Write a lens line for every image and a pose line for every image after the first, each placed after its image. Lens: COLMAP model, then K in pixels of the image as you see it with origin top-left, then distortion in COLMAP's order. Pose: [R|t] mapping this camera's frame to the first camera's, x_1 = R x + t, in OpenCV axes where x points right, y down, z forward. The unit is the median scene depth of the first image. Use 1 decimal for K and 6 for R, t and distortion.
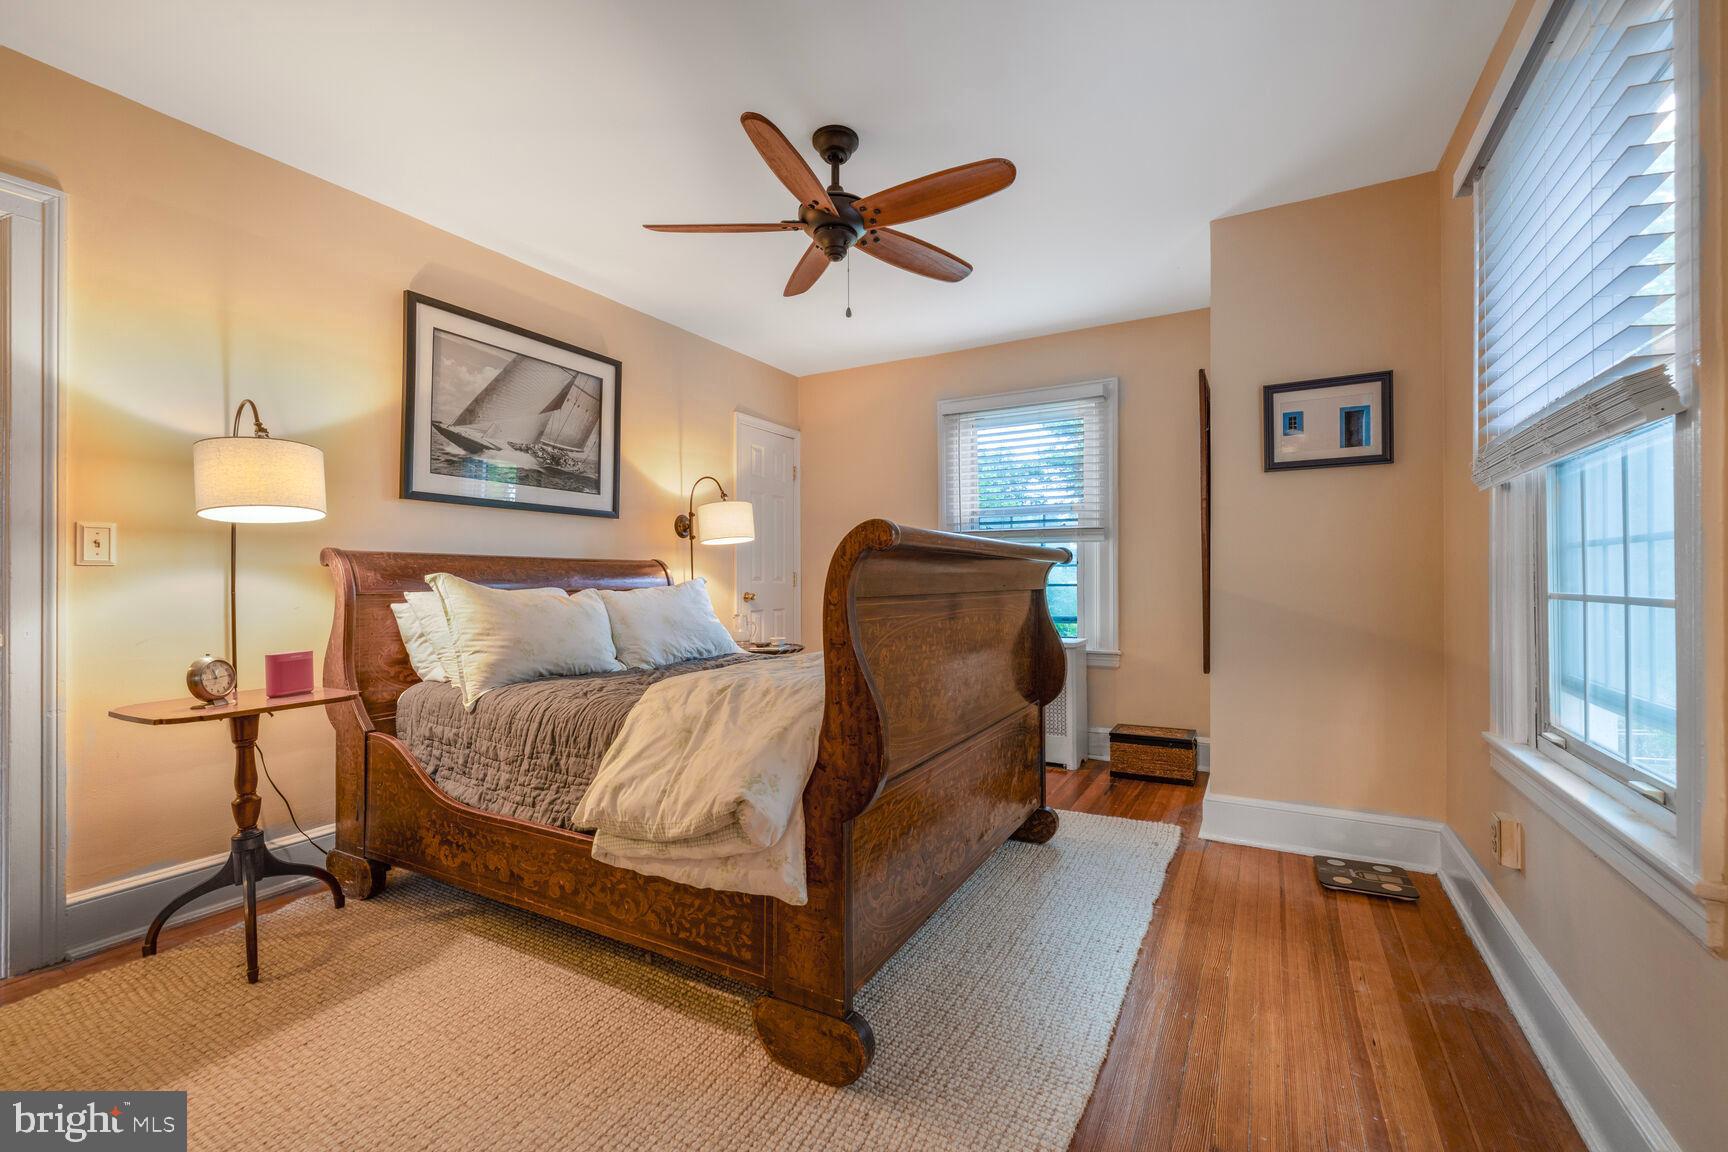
lens RADIAL K [[724.4, 0, 863.3], [0, 724.4, 578.6], [0, 0, 1]] dist [-0.002306, 0.000249]
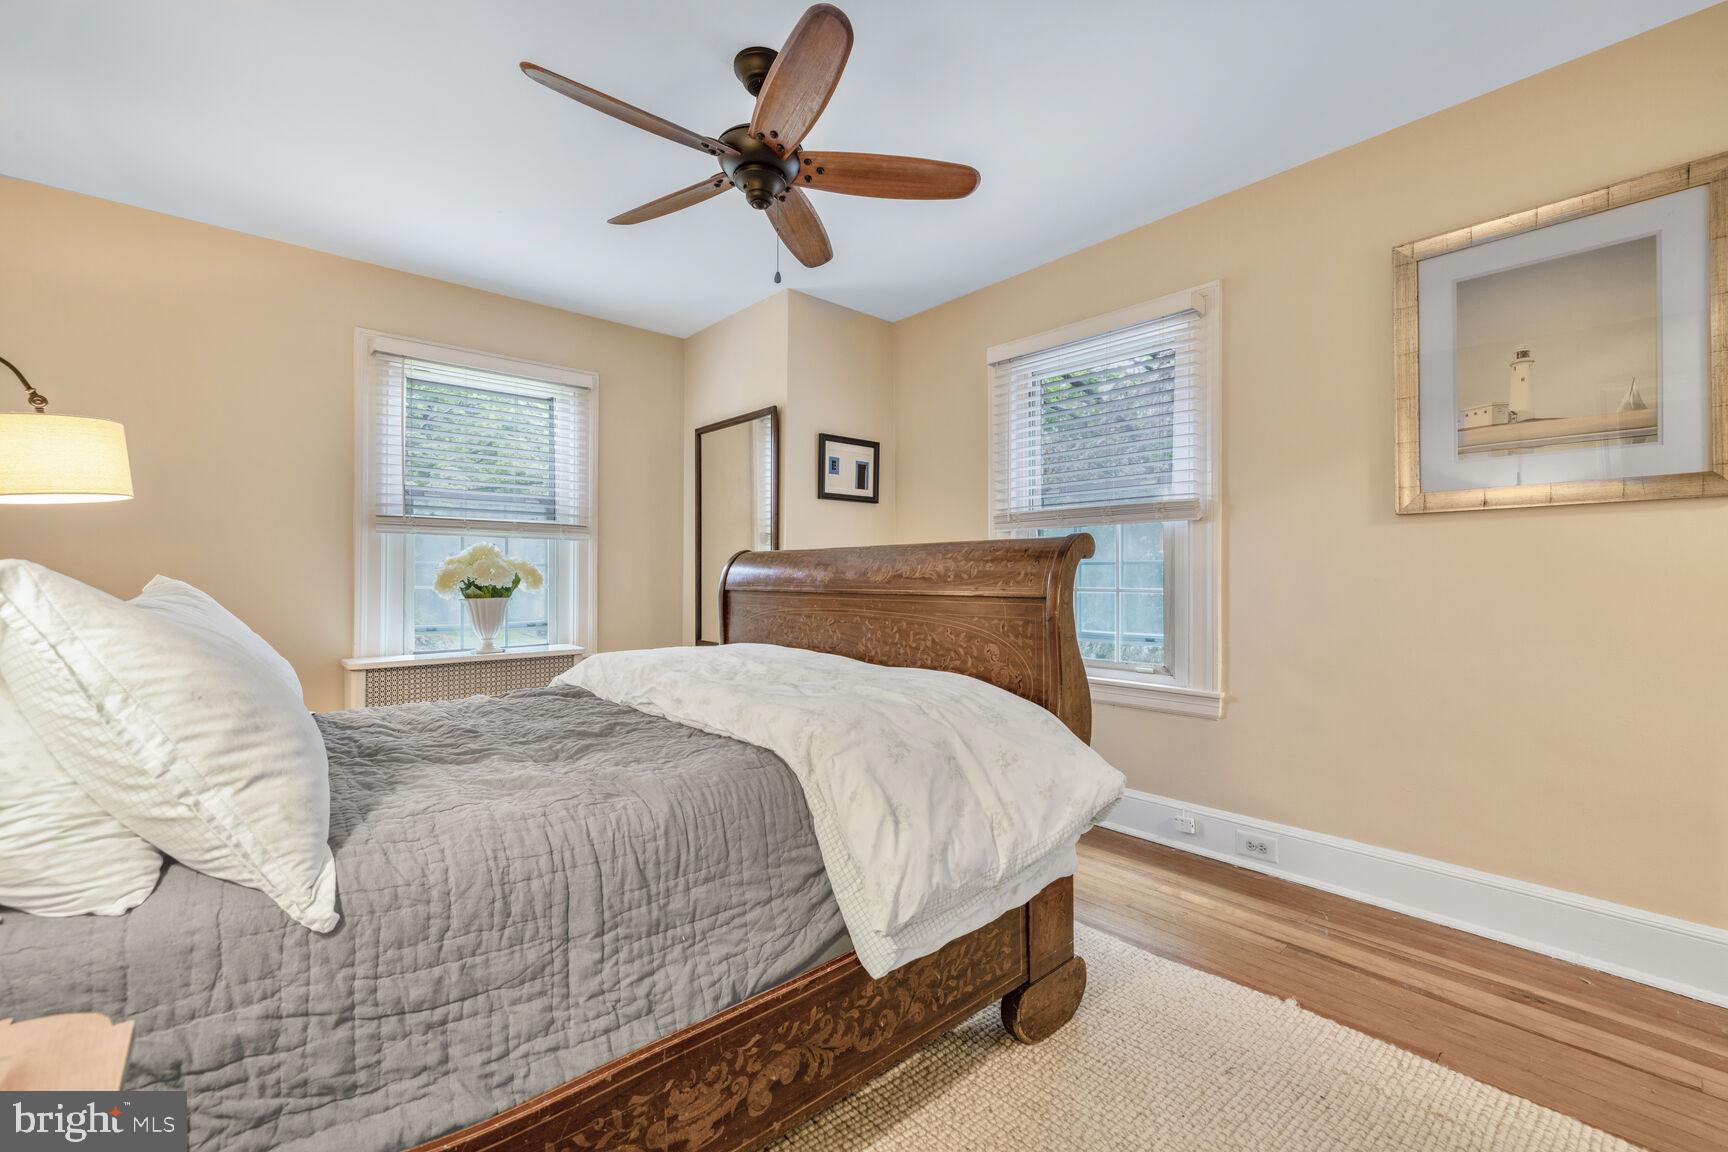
lens RADIAL K [[724.4, 0, 861.3], [0, 724.4, 574.1], [0, 0, 1]] dist [-0.002306, 0.000249]
pose [[0.323979, 0.007911, 0.946031, -0.716215], [-0.005054, 0.999965, -0.006632, -0.001899], [-0.946051, -0.002633, 0.324008, 0.538220]]
